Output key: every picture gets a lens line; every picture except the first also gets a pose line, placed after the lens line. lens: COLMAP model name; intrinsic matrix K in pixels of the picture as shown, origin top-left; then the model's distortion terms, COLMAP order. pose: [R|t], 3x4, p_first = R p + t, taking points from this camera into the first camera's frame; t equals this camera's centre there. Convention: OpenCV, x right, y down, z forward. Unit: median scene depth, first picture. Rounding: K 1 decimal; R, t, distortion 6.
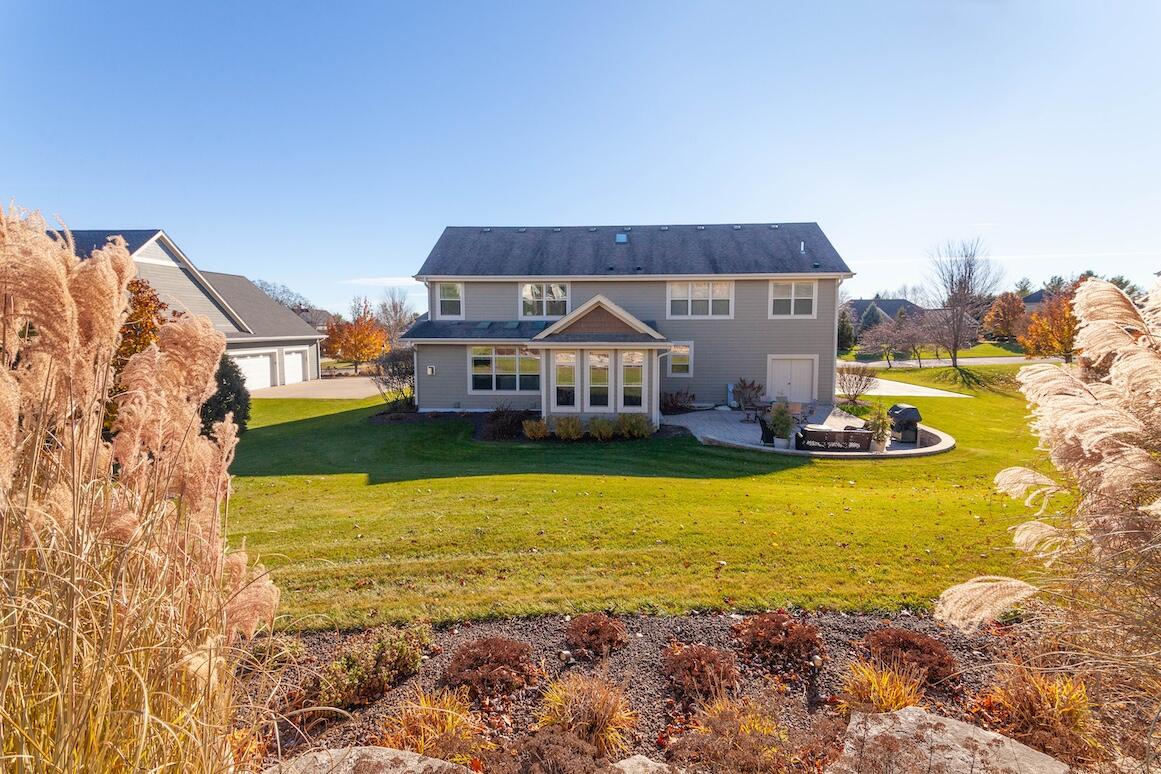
lens RADIAL K [[534.2, 0, 587.2], [0, 534.2, 377.2], [0, 0, 1]] dist [0.030093, -0.005384]
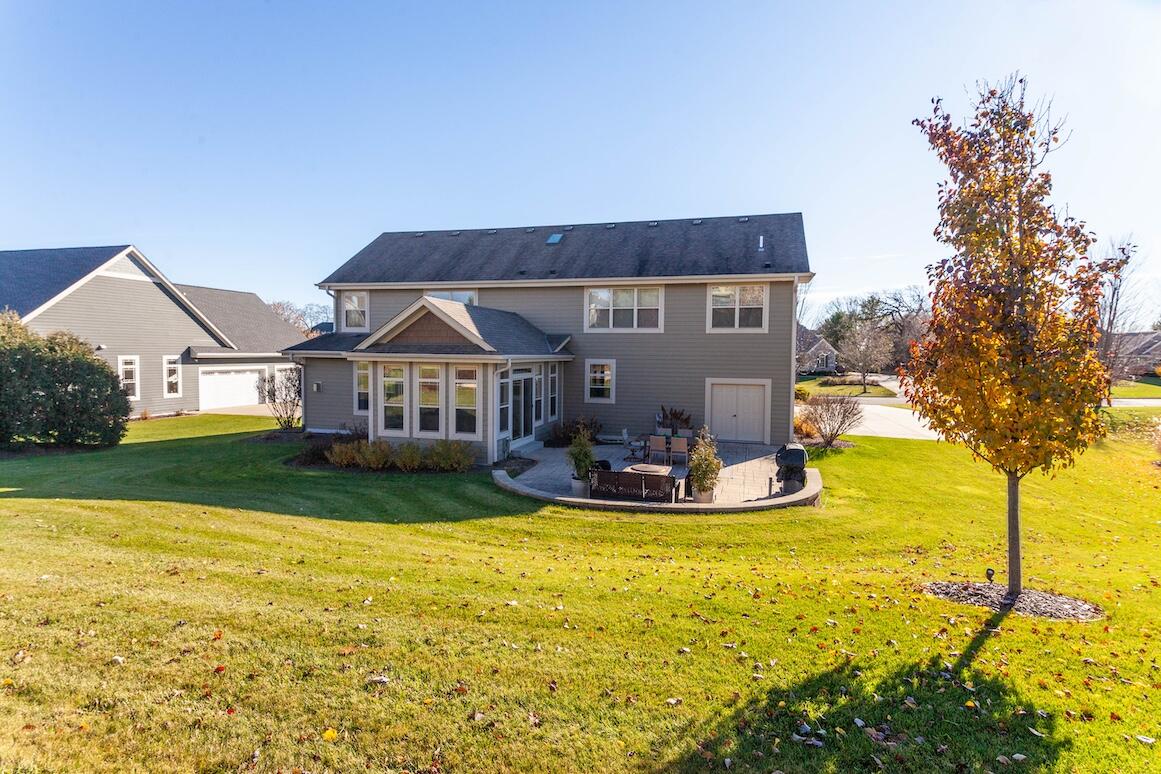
lens RADIAL K [[593.2, 0, 587.8], [0, 593.2, 382.4], [0, 0, 1]] dist [0.028288, 0.000241]
pose [[0.974857, 0.023453, -0.221596, 0.361722], [-0.033759, 0.998512, -0.042836, 0.007948], [0.220261, 0.049240, 0.974197, 0.111275]]
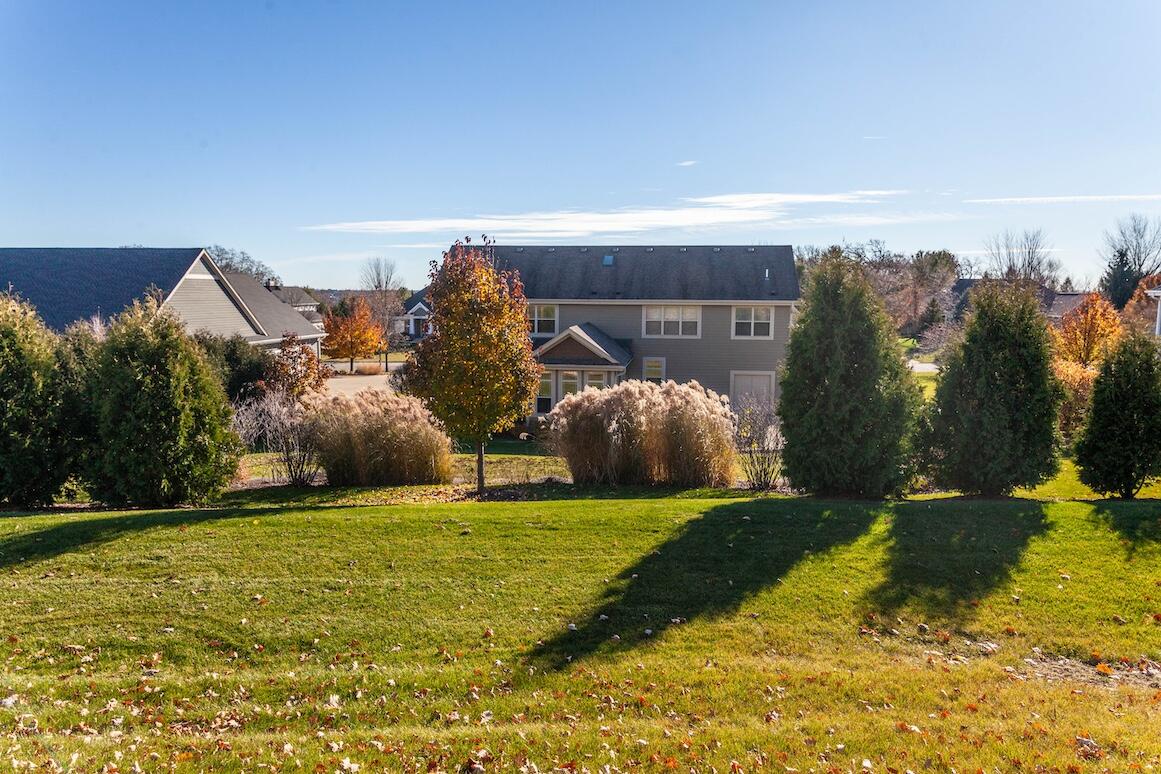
lens RADIAL K [[797.1, 0, 575.4], [0, 797.1, 392.9], [0, 0, 1]] dist [0.034719, -0.033294]
pose [[0.996440, 0.018189, -0.082317, 0.149871], [-0.015187, 0.999201, 0.036958, -0.052077], [0.082923, -0.035576, 0.995921, -0.709142]]
